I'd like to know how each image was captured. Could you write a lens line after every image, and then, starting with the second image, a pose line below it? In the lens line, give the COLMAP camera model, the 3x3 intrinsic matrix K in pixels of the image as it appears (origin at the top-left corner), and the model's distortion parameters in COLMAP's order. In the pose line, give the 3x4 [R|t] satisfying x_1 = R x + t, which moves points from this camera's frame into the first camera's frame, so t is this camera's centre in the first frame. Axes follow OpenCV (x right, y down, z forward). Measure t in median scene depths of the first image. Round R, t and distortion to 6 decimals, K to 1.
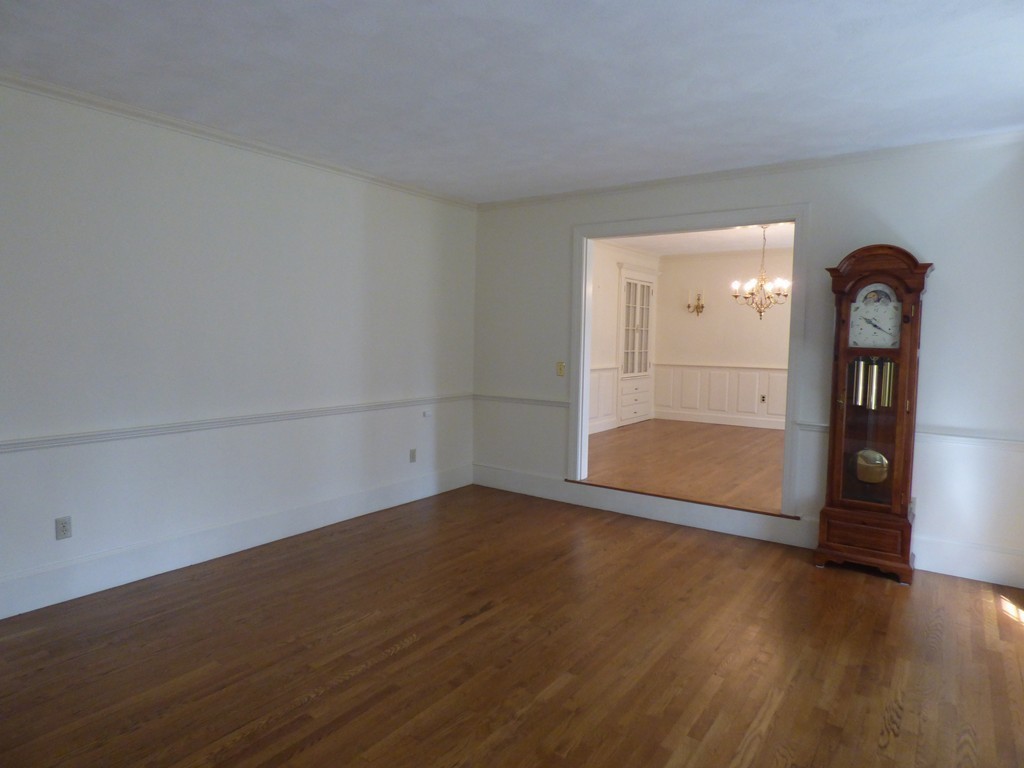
lens RADIAL K [[622.9, 0, 513.4], [0, 622.9, 378.9], [0, 0, 1]] dist [-0.012368, 0.002076]
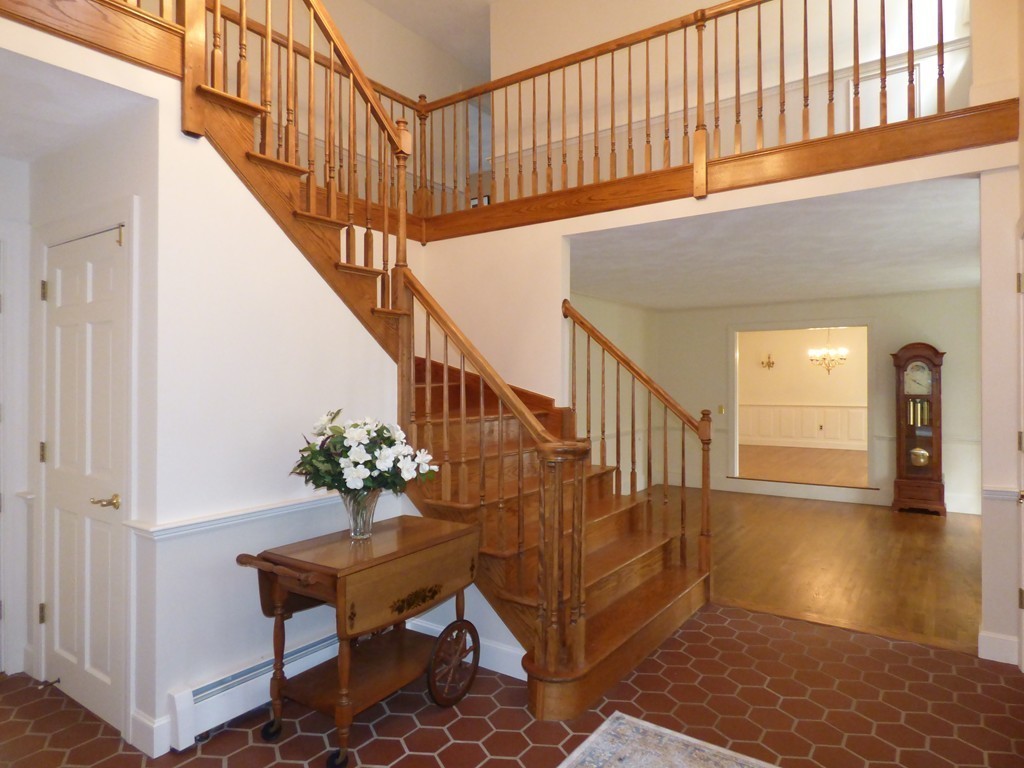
lens RADIAL K [[622.9, 0, 513.4], [0, 622.9, 378.9], [0, 0, 1]] dist [-0.012368, 0.002076]
pose [[0.999672, -0.022039, 0.013027, -0.680231], [0.022875, 0.997423, -0.068001, 0.003798], [-0.011495, 0.068277, 0.997600, -0.885665]]
